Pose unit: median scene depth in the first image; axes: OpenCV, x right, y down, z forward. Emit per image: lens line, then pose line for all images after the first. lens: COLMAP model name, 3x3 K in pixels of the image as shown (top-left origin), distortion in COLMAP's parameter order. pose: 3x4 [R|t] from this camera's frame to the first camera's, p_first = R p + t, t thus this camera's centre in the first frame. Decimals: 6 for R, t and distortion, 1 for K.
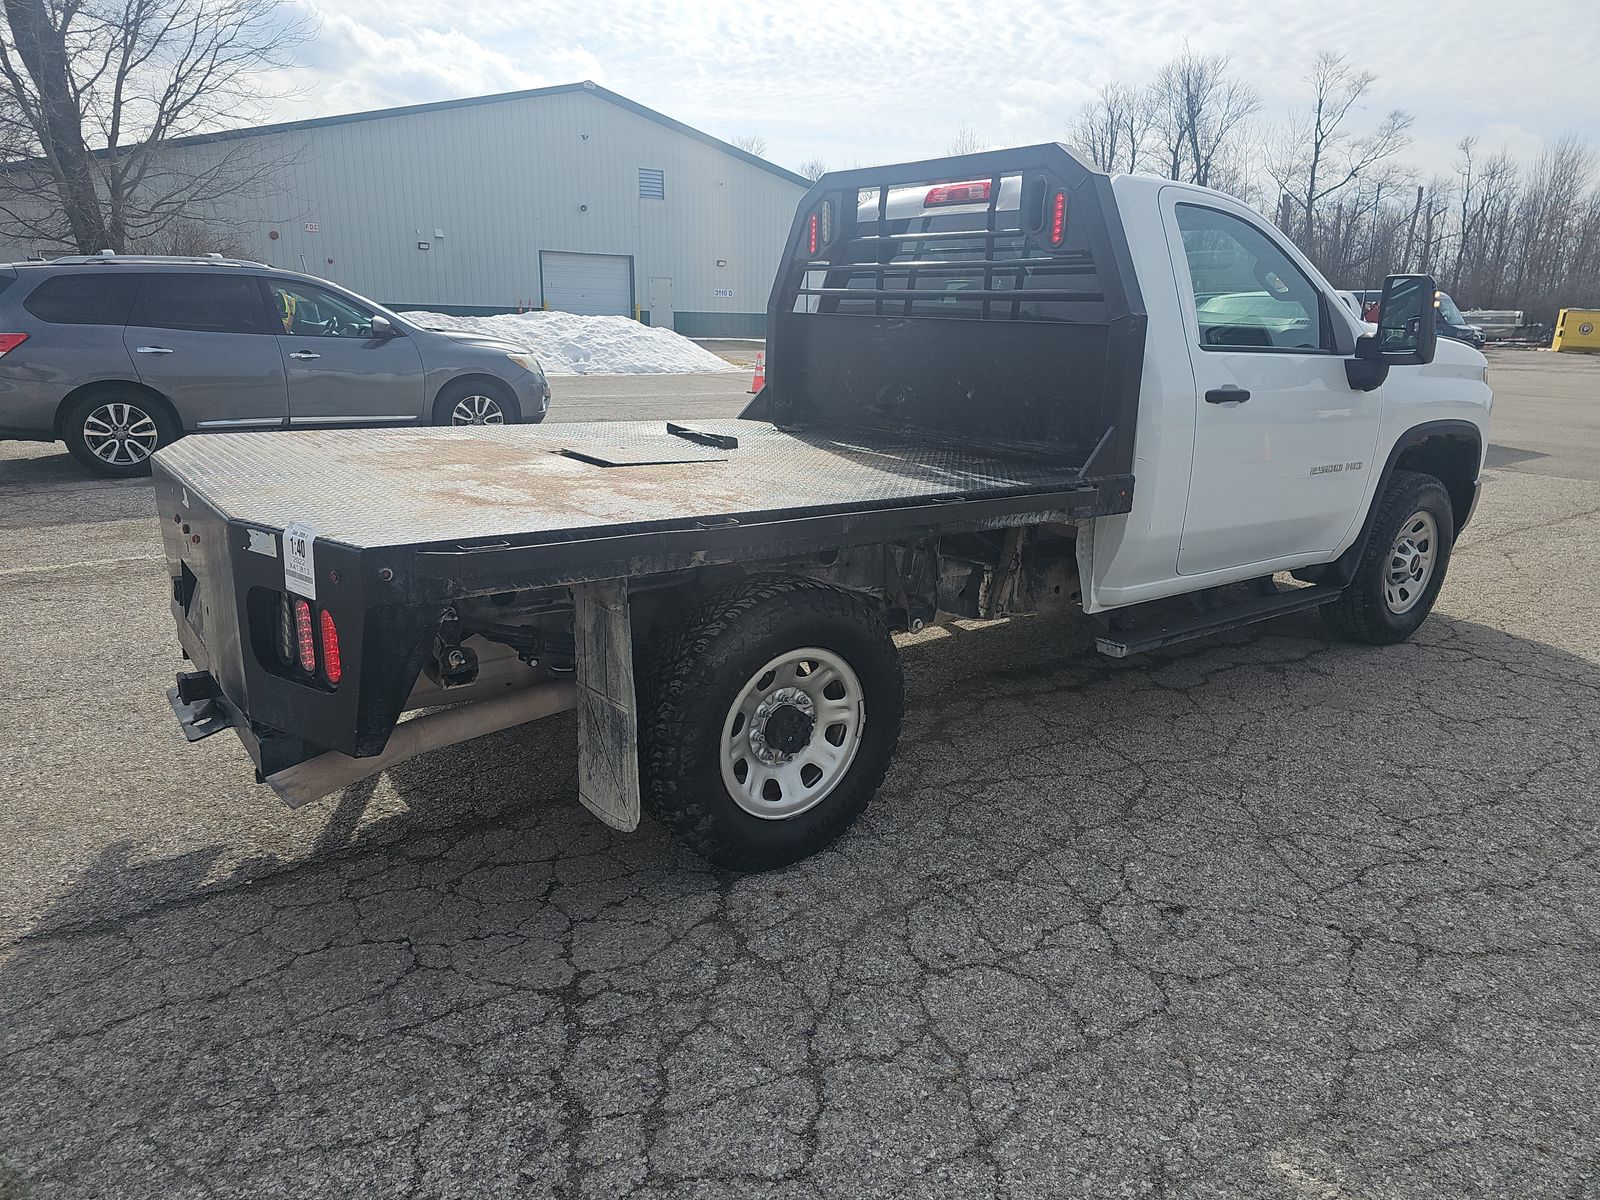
lens RADIAL K [[1063.6, 0, 813.1], [0, 1063.6, 594.9], [0, 0, 1]] dist [0.035430, -0.027559]
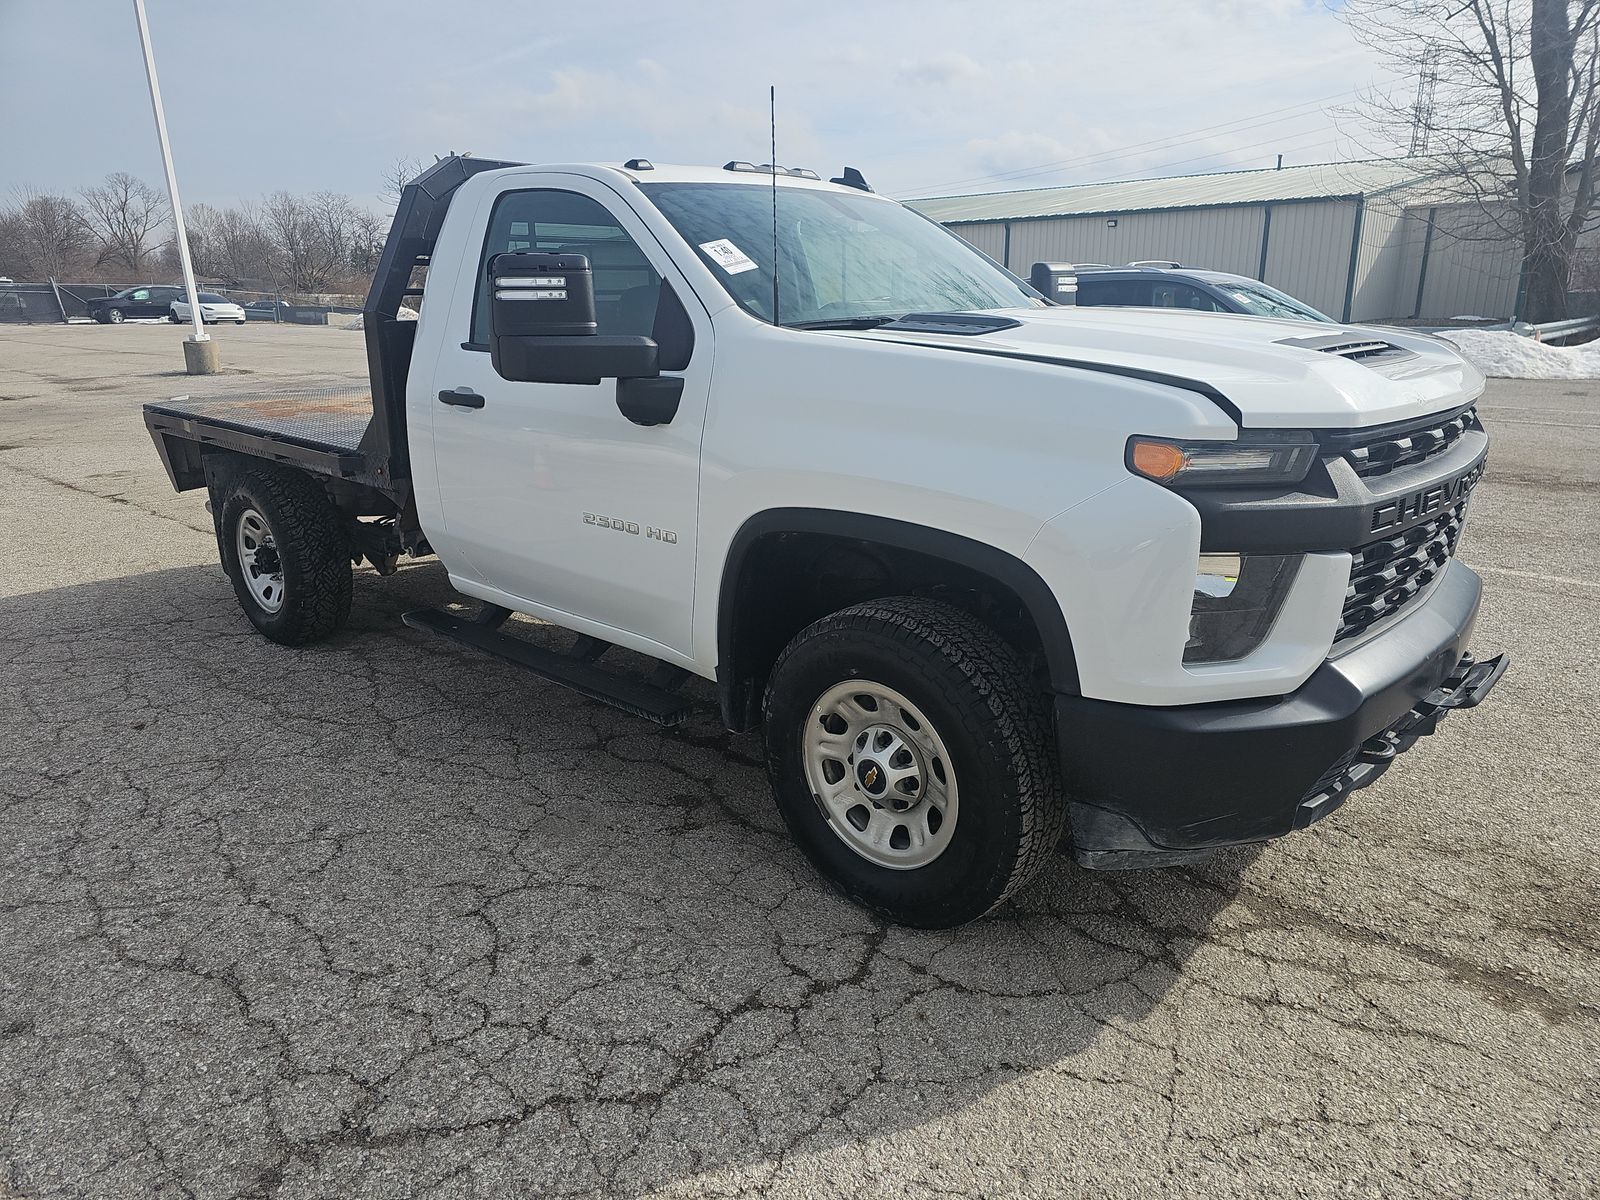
lens RADIAL K [[1063.6, 0, 805.1], [0, 1063.6, 603.0], [0, 0, 1]] dist [0.035430, -0.027559]
pose [[0.186806, 0.253291, -0.949182, 1.400910], [-0.236643, 0.949342, 0.206761, -0.287103], [0.953469, 0.185993, 0.237283, 1.126243]]
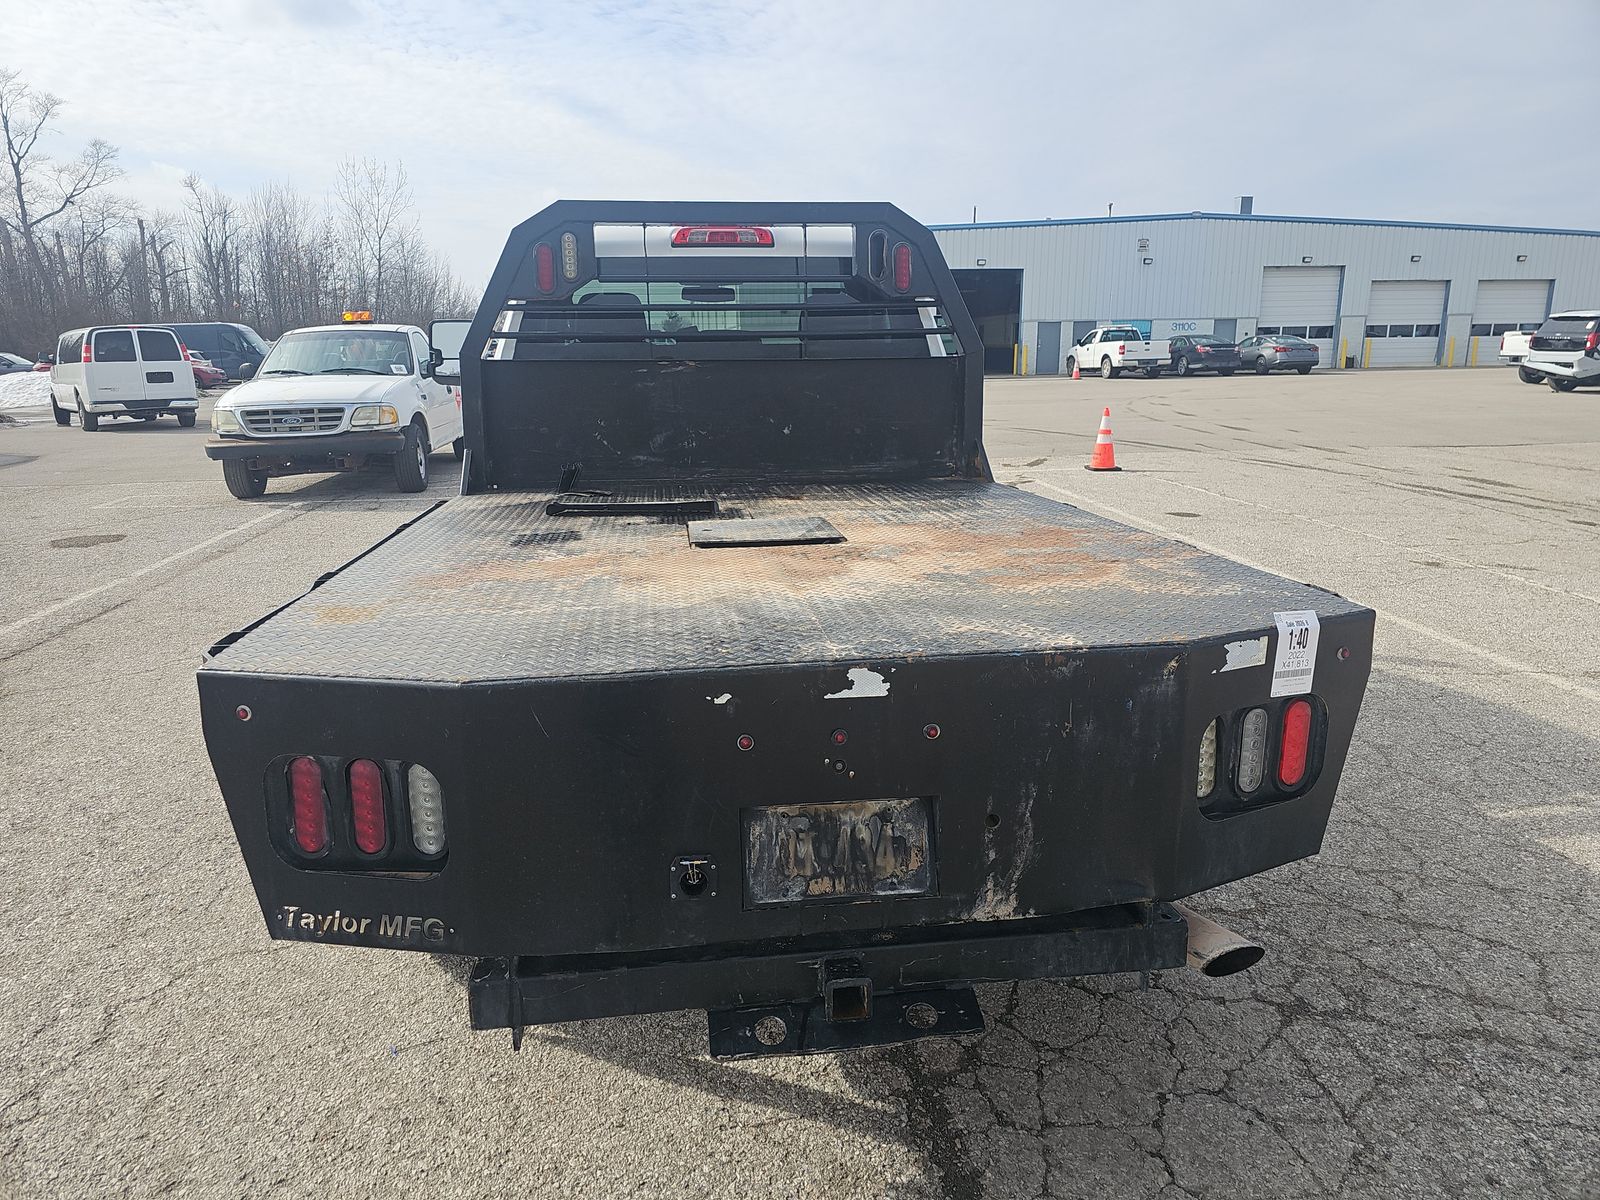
lens RADIAL K [[1063.6, 0, 795.5], [0, 1063.6, 573.4], [0, 0, 1]] dist [0.035430, -0.027559]
pose [[0.494680, -0.209394, 0.843473, -0.818701], [0.248506, 0.964098, 0.093596, -0.162169], [-0.832788, 0.163308, 0.528955, 0.513348]]
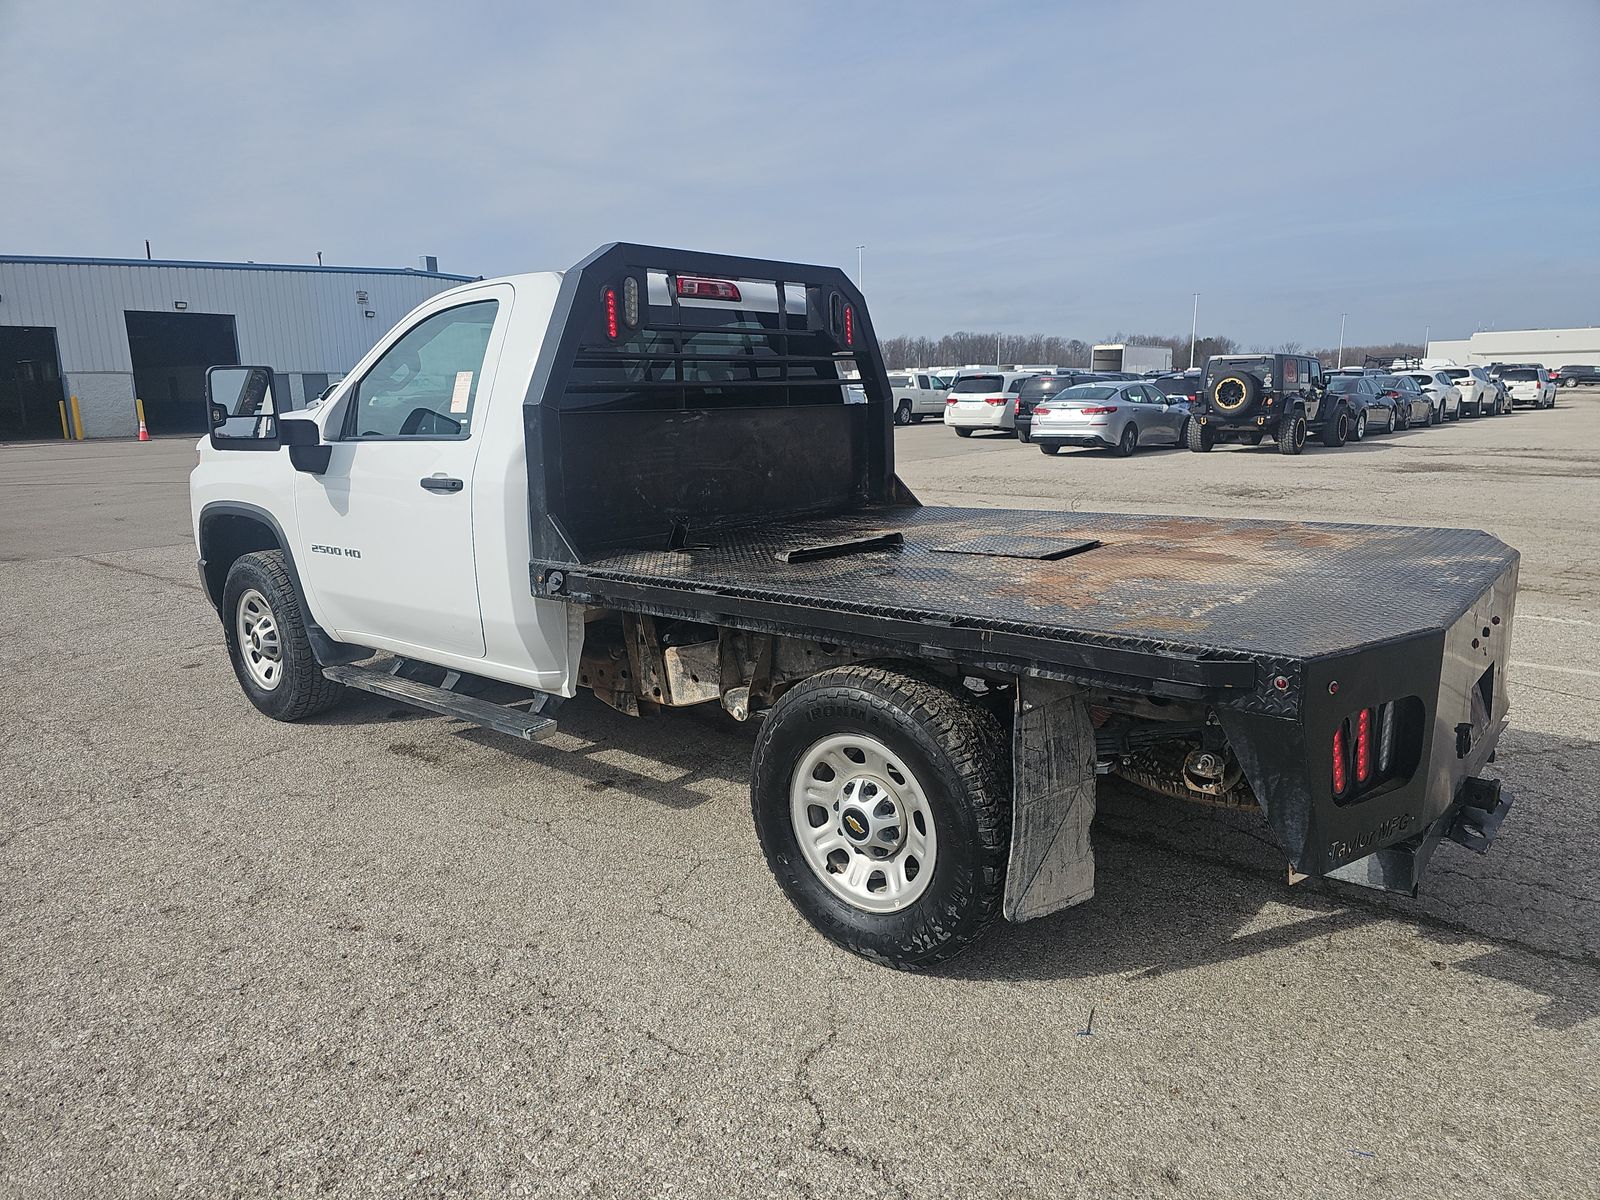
lens RADIAL K [[1063.6, 0, 810.1], [0, 1063.6, 601.1], [0, 0, 1]] dist [0.035430, -0.027559]
pose [[-0.235403, -0.210432, 0.948843, -1.018135], [0.266666, 0.924827, 0.271264, -0.385073], [-0.934599, 0.316881, -0.161592, 1.288789]]
